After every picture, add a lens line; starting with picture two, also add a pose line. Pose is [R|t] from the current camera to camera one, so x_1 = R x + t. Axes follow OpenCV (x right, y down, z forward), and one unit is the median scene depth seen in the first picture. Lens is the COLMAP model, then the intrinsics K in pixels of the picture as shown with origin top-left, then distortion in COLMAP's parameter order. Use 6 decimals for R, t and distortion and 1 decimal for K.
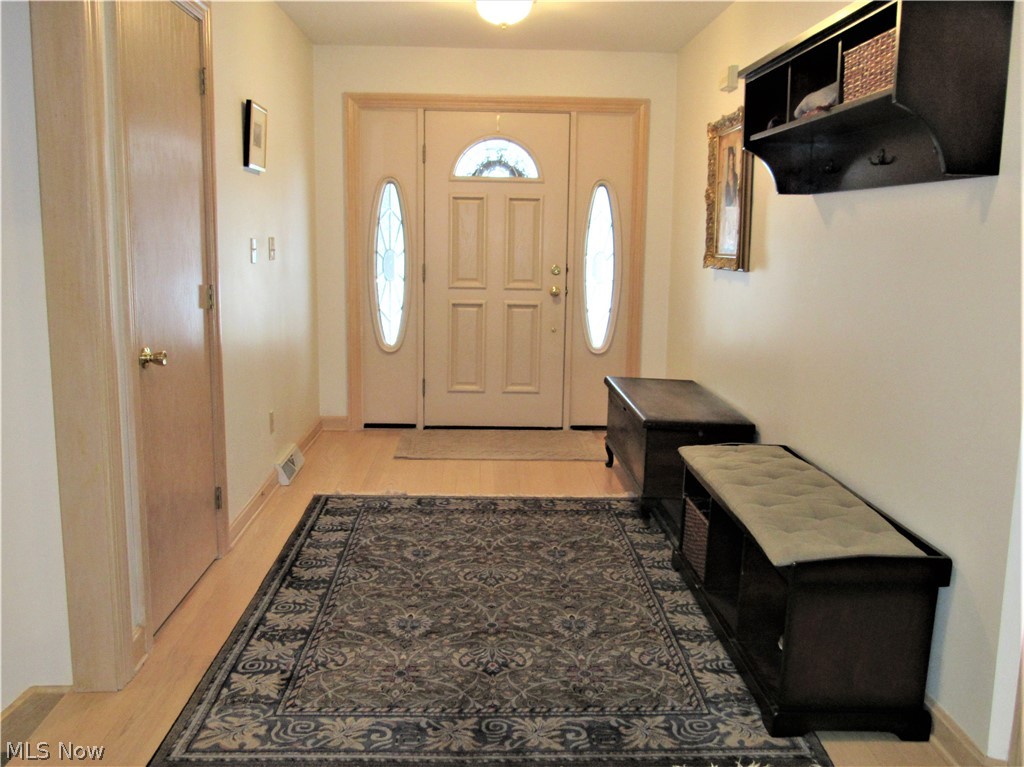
lens RADIAL K [[907.6, 0, 512.0], [0, 907.6, 383.5], [0, 0, 1]] dist [-0.009857, 0.002675]
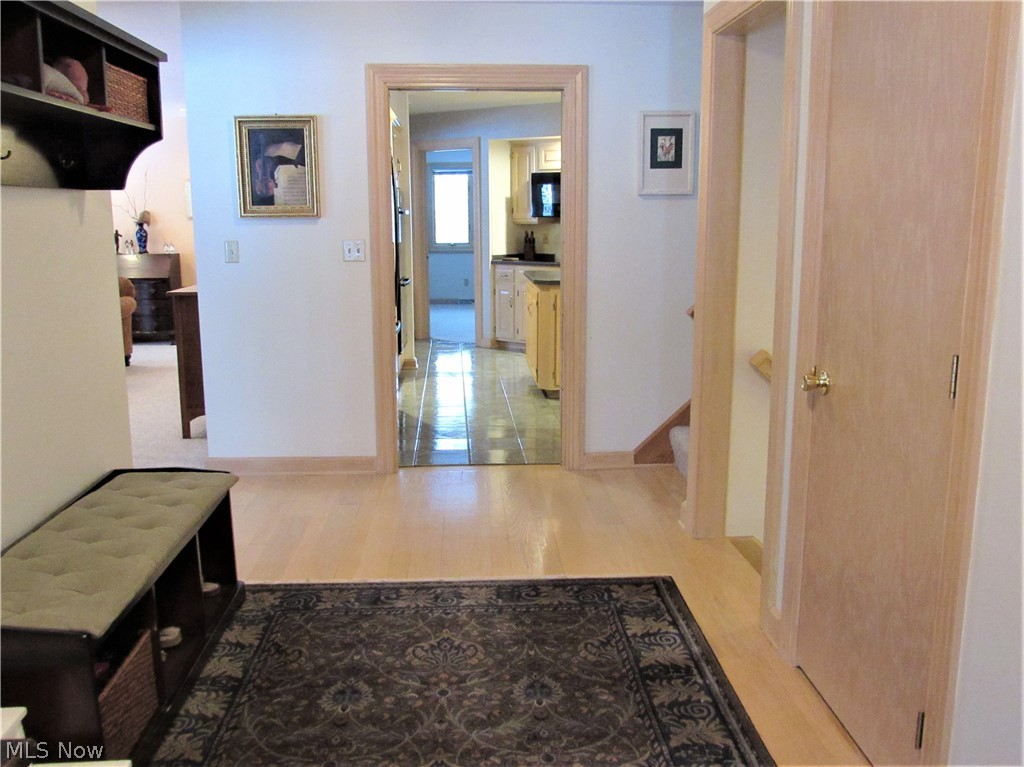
lens RADIAL K [[907.6, 0, 512.0], [0, 907.6, 383.5], [0, 0, 1]] dist [-0.009857, 0.002675]
pose [[-0.999742, -0.011098, -0.019818, -0.071991], [-0.017271, 0.938115, 0.345892, -0.332288], [0.014753, 0.346146, -0.938065, 1.819031]]
